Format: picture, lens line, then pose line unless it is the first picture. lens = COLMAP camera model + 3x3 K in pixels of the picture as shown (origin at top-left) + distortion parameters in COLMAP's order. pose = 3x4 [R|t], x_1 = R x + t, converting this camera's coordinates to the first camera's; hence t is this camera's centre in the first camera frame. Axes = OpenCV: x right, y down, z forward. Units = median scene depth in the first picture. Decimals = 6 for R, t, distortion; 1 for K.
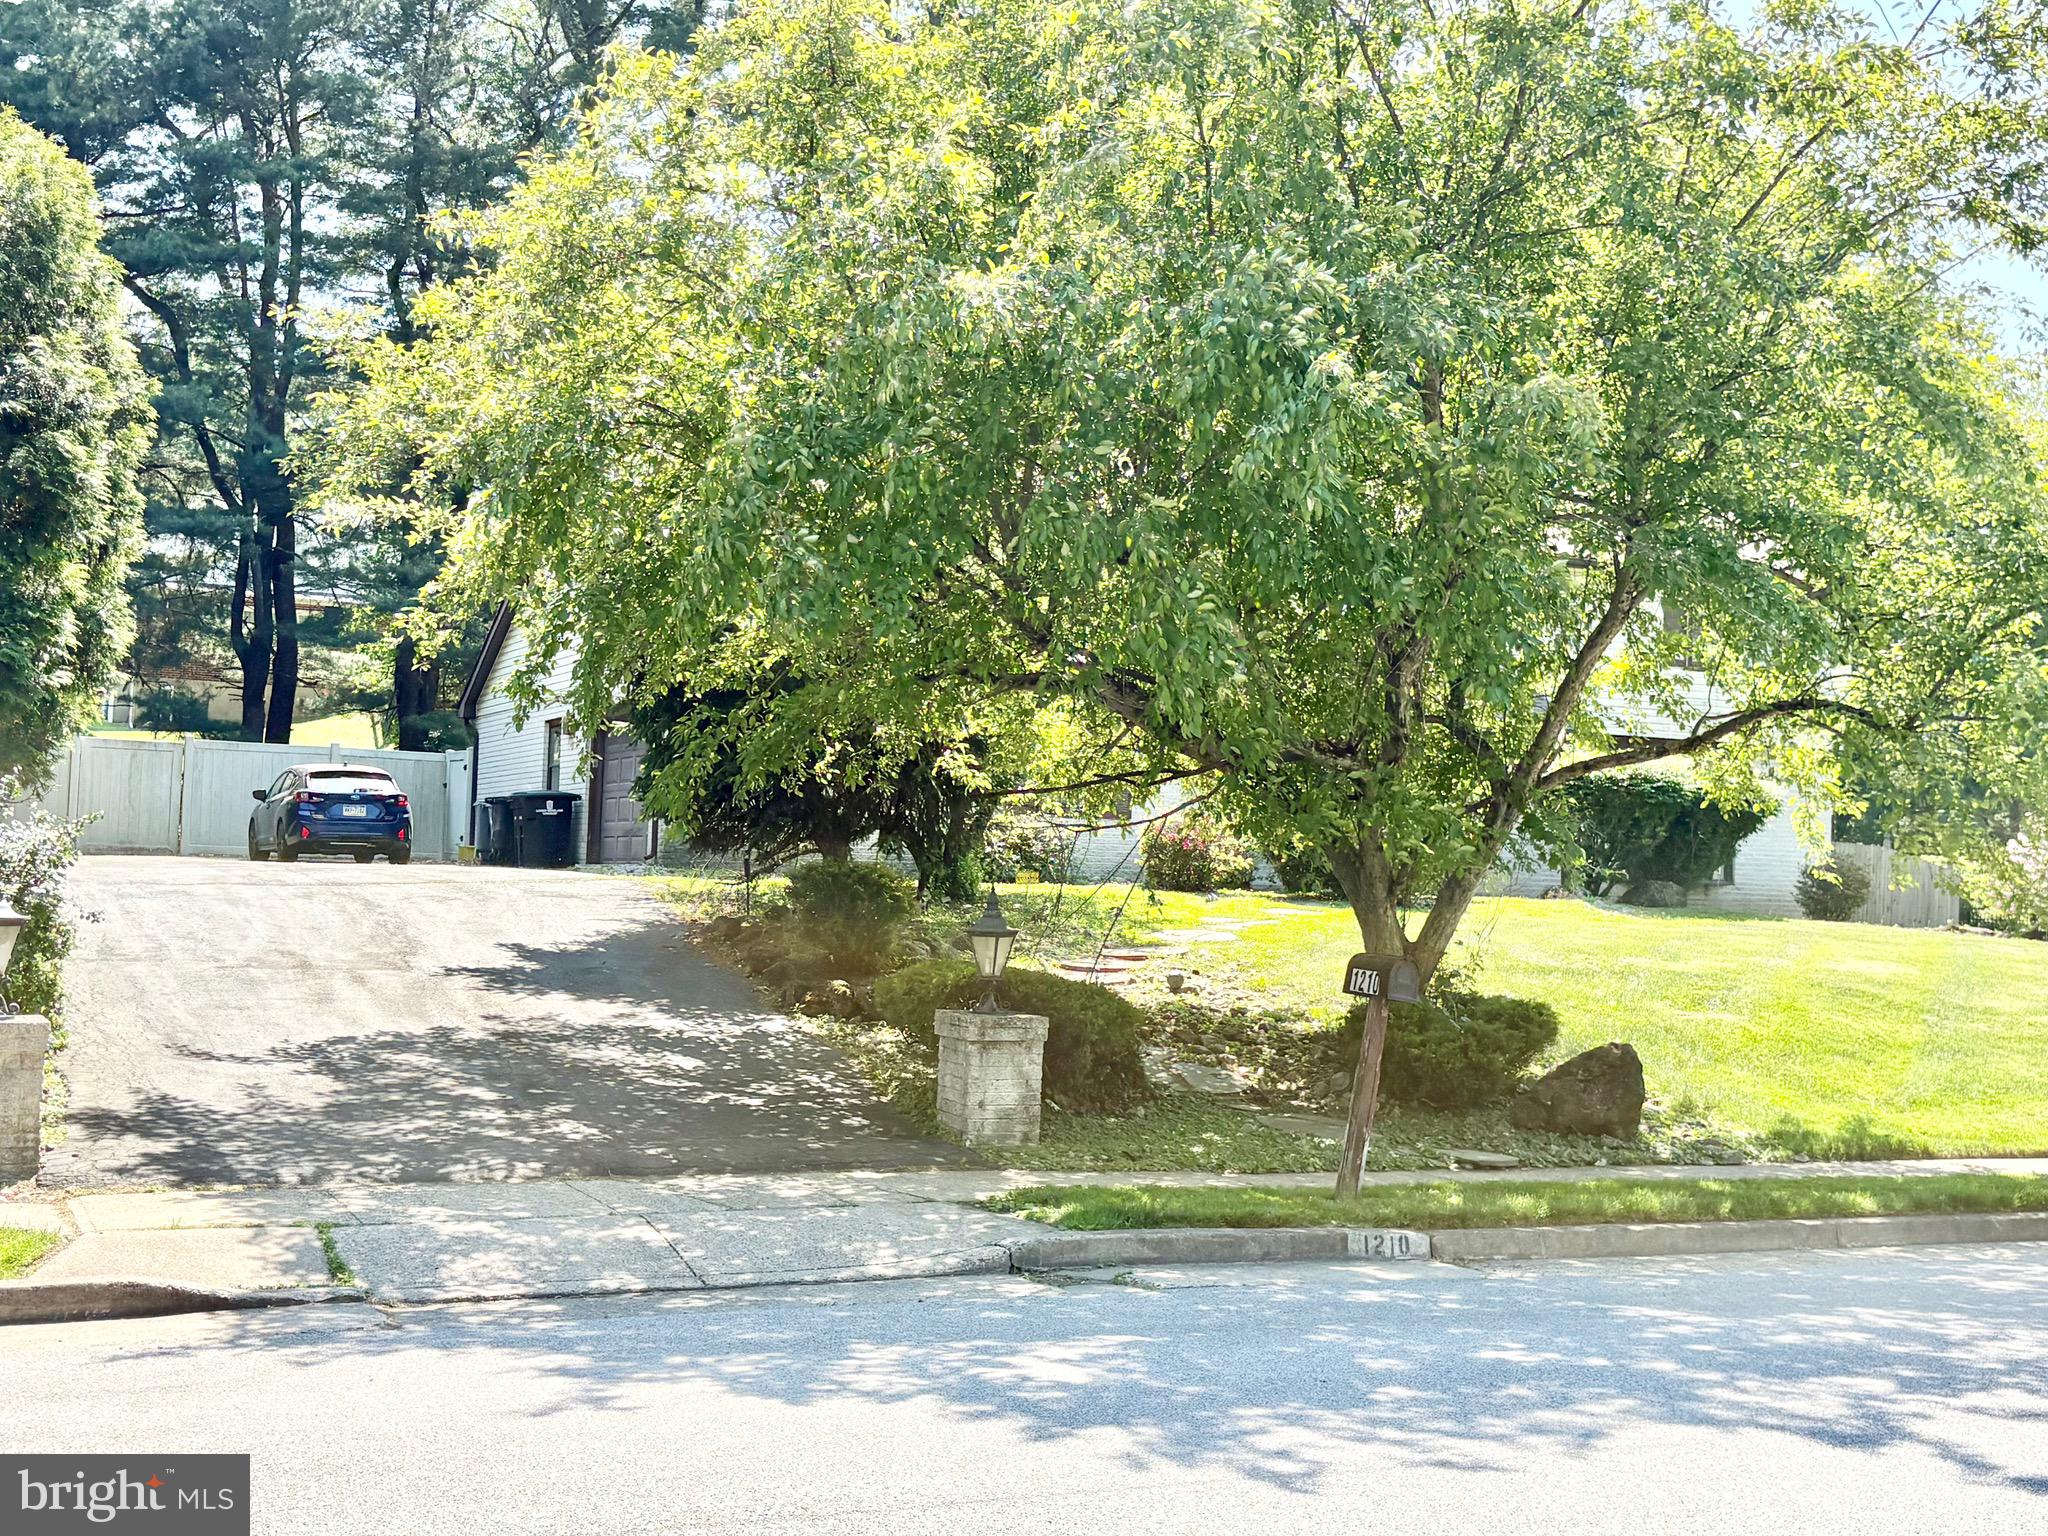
lens RADIAL K [[2382.0, 0, 1023.4], [0, 2382.0, 768.6], [0, 0, 1]] dist [0.096398, -0.025753]
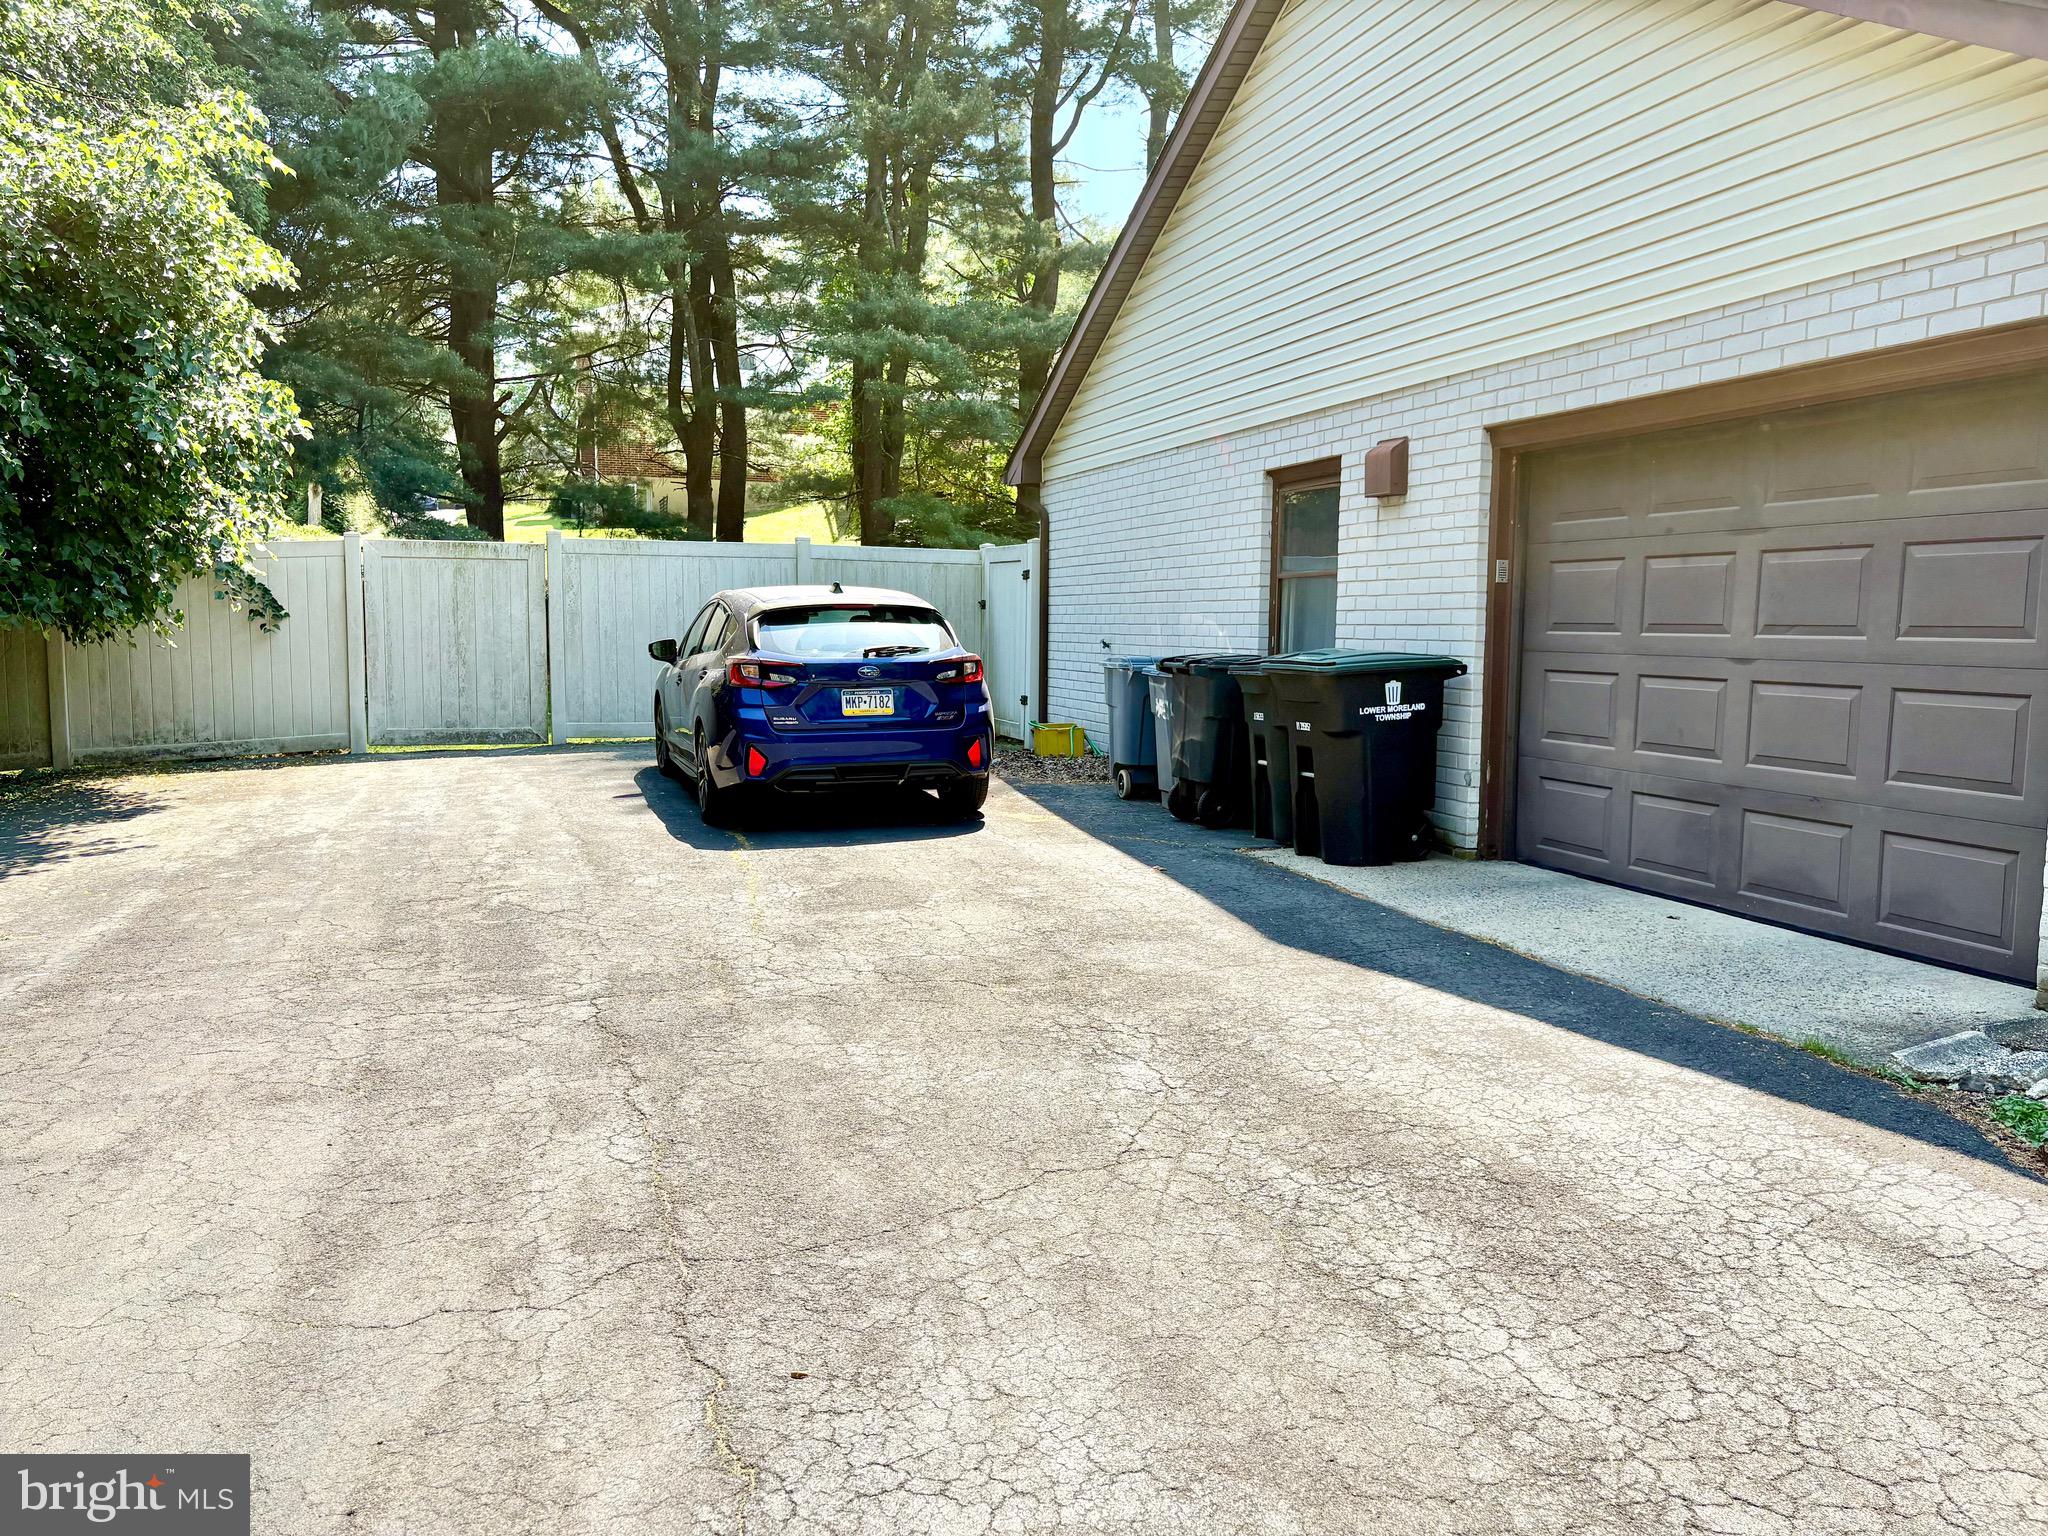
lens RADIAL K [[1539.5, 0, 1017.4], [0, 1539.5, 772.3], [0, 0, 1]] dist [0.072104, -0.098026]
pose [[0.991167, -0.007175, -0.132424, -0.131682], [0.026346, 0.989287, 0.143586, -0.004776], [0.129975, -0.145807, 0.980738, 0.447347]]
